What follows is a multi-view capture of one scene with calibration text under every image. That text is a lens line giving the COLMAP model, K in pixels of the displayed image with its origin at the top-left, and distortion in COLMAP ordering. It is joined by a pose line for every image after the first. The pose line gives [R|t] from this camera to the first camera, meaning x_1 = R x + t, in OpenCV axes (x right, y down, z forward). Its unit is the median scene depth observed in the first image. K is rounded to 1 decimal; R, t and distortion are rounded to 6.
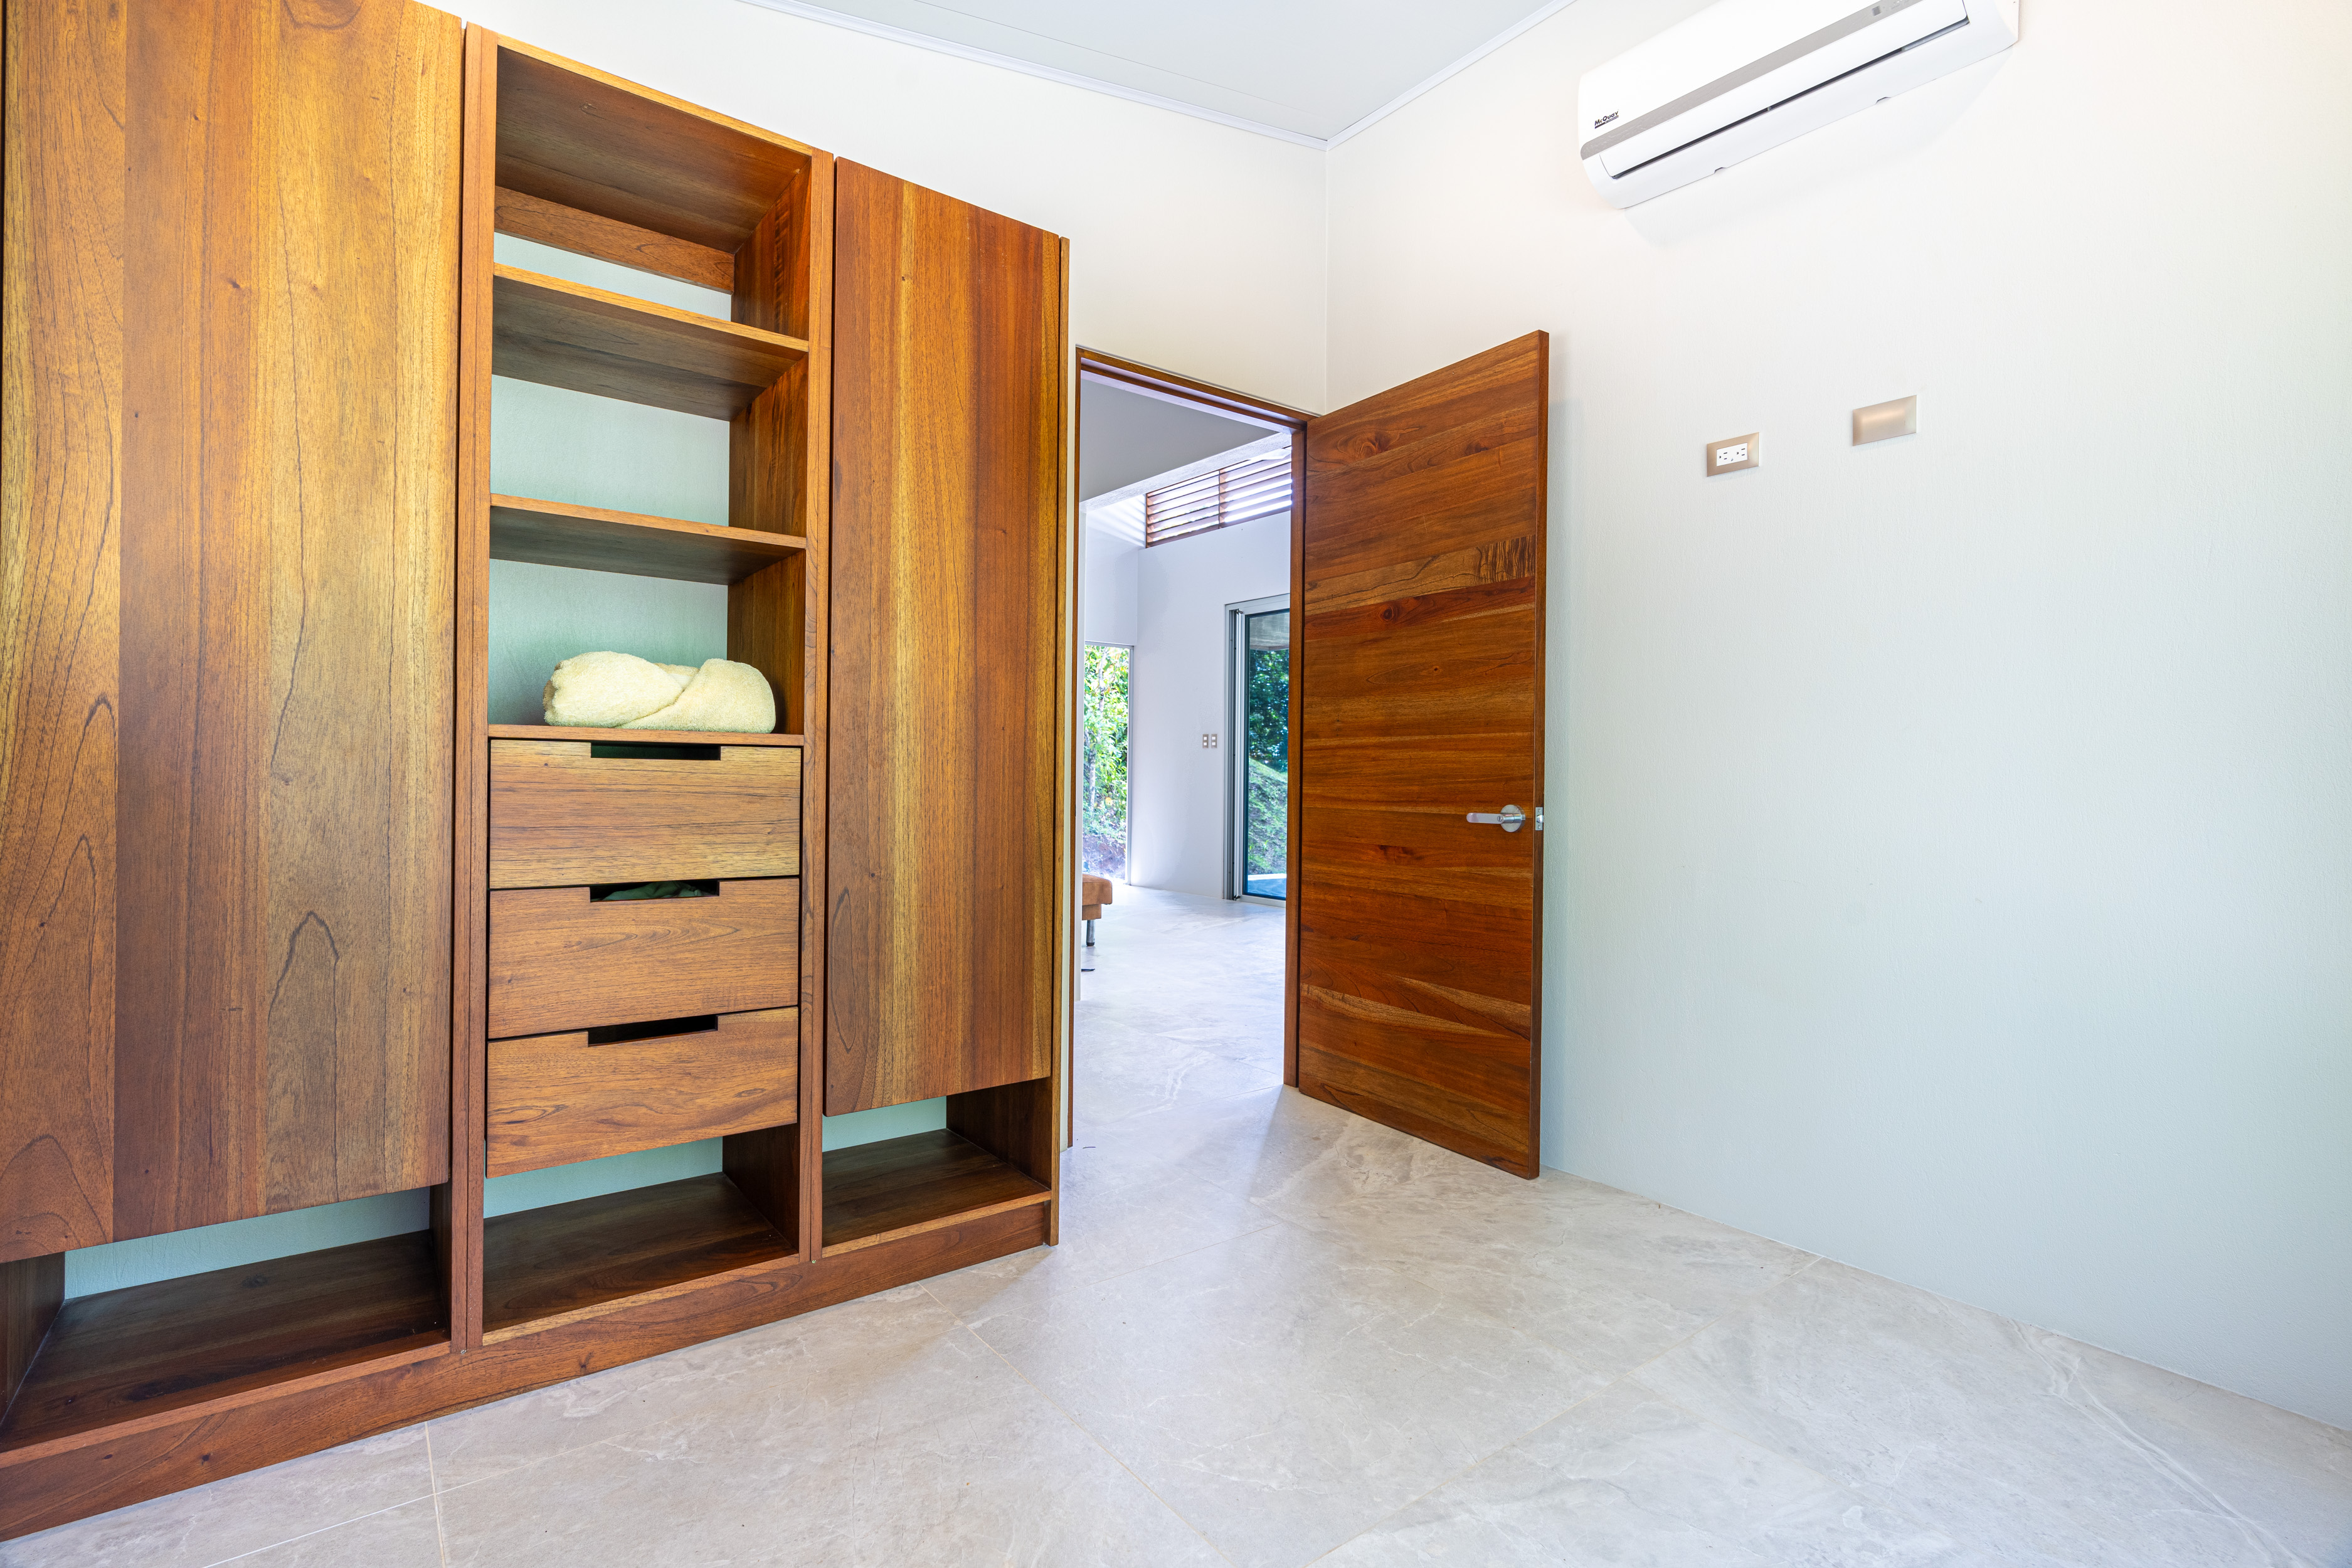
lens RADIAL K [[1113.3, 0, 1174.2], [0, 1113.3, 754.8], [0, 0, 1]] dist [-0.003541, 0.000297]
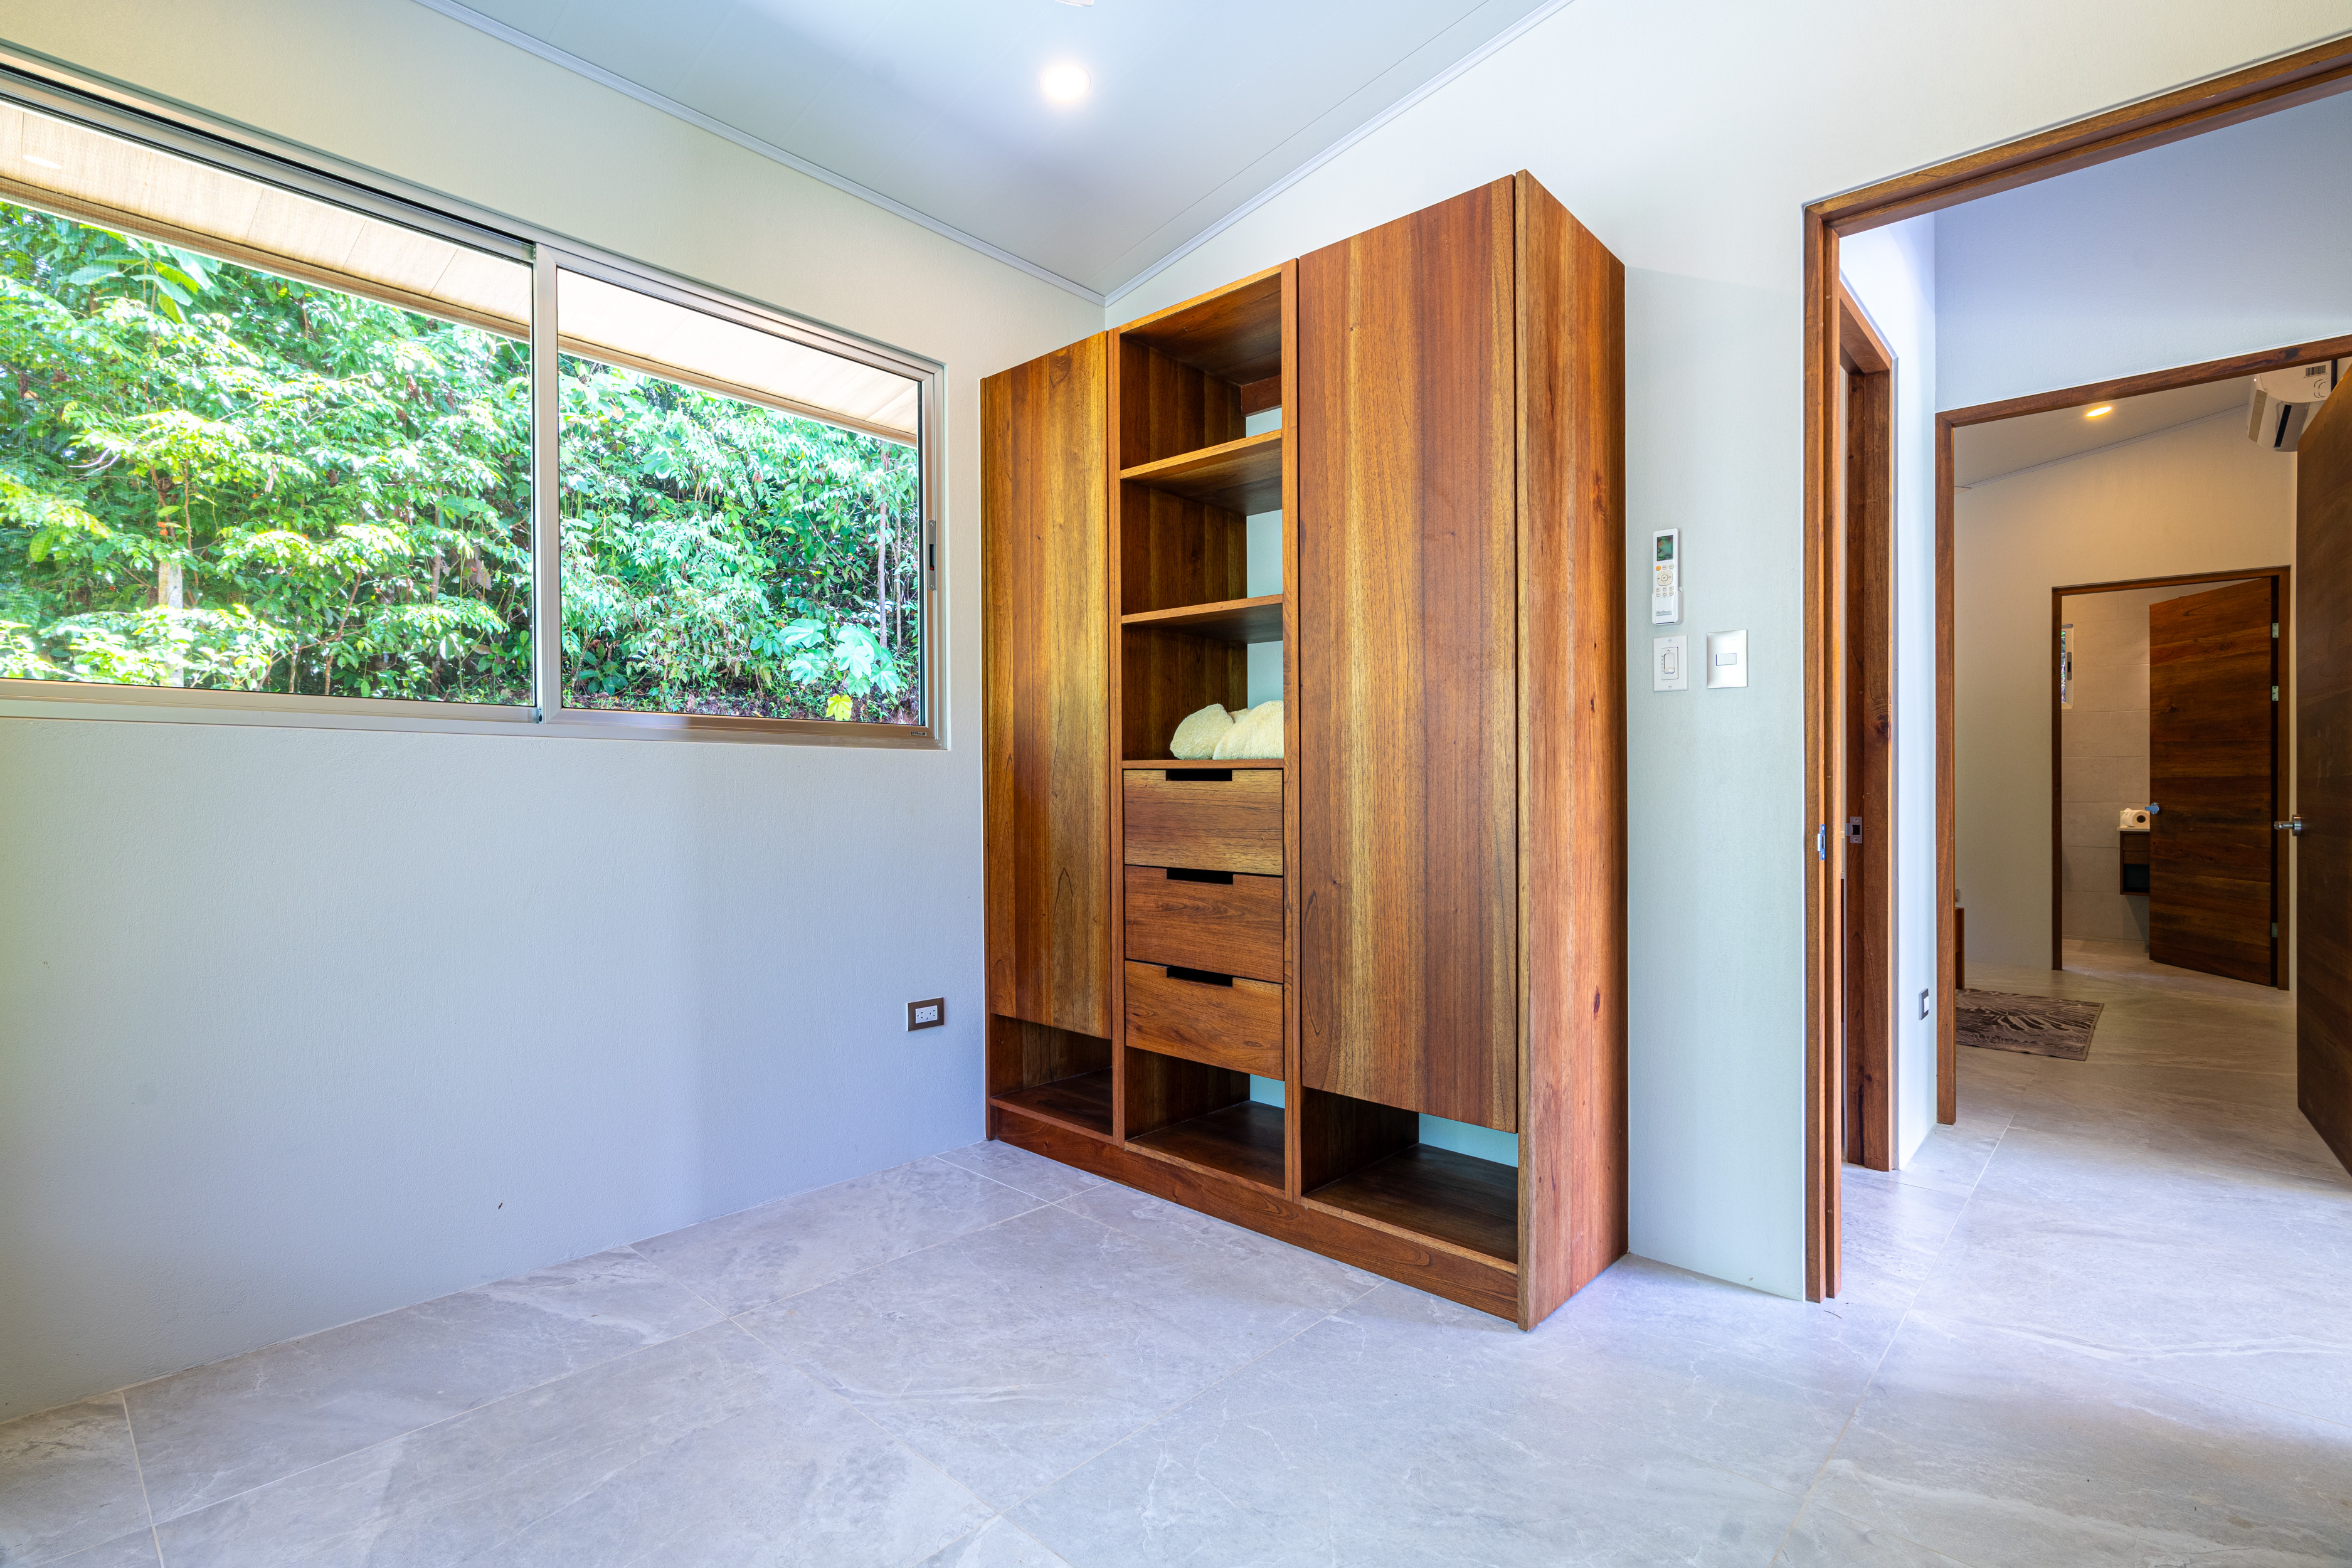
lens RADIAL K [[1143.6, 0, 1158.5], [0, 1143.6, 788.4], [0, 0, 1]] dist [-0.002914, 0.000569]
pose [[0.145517, -0.009116, -0.989314, 0.822330], [0.013714, 0.999880, -0.007196, 0.020143], [0.989261, -0.012520, 0.145625, 0.655403]]
